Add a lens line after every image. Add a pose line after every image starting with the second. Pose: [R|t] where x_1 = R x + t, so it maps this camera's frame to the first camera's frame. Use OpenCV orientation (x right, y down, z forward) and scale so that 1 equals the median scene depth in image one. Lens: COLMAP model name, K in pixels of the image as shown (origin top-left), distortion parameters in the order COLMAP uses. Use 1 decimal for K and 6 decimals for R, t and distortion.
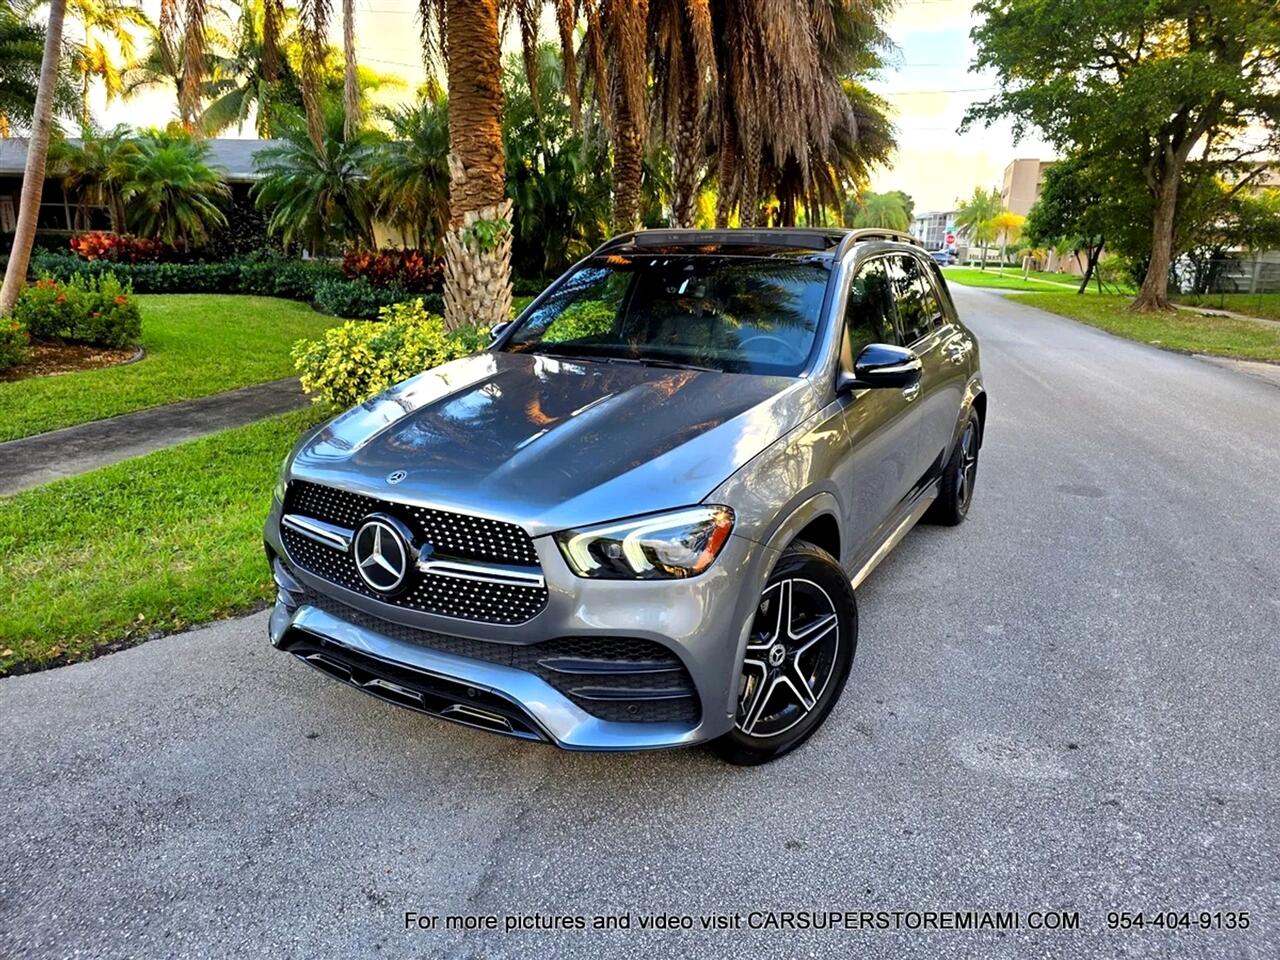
lens RADIAL K [[861.0, 0, 645.8], [0, 861.0, 474.7], [0, 0, 1]] dist [0.045850, -0.036052]
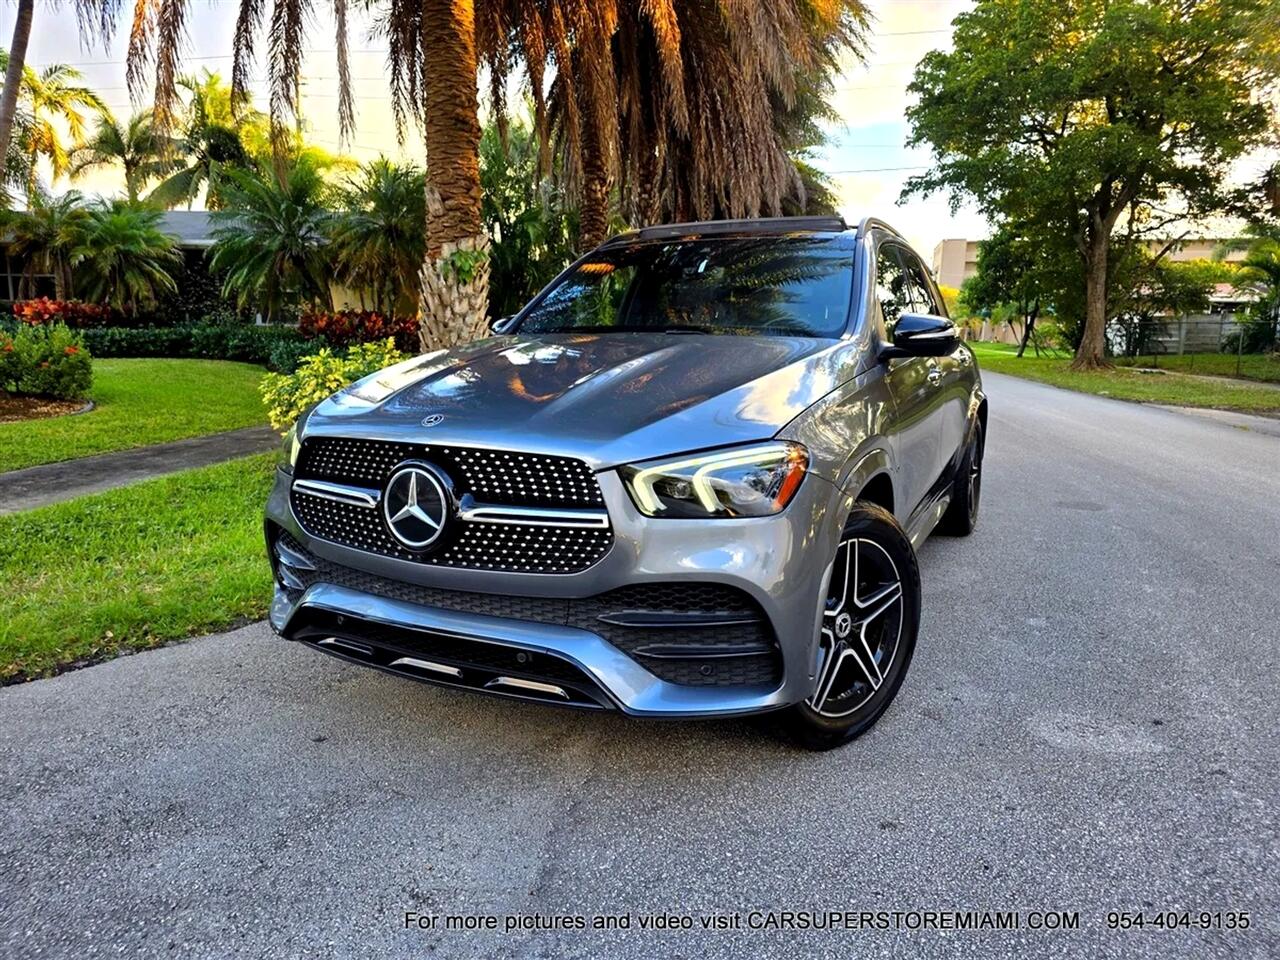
lens RADIAL K [[861.0, 0, 636.8], [0, 861.0, 473.9], [0, 0, 1]] dist [0.045850, -0.036052]
pose [[0.998512, -0.020036, 0.050712, -0.057029], [0.024572, 0.995597, -0.090458, 0.067411], [-0.048677, 0.091569, 0.994608, 0.047293]]
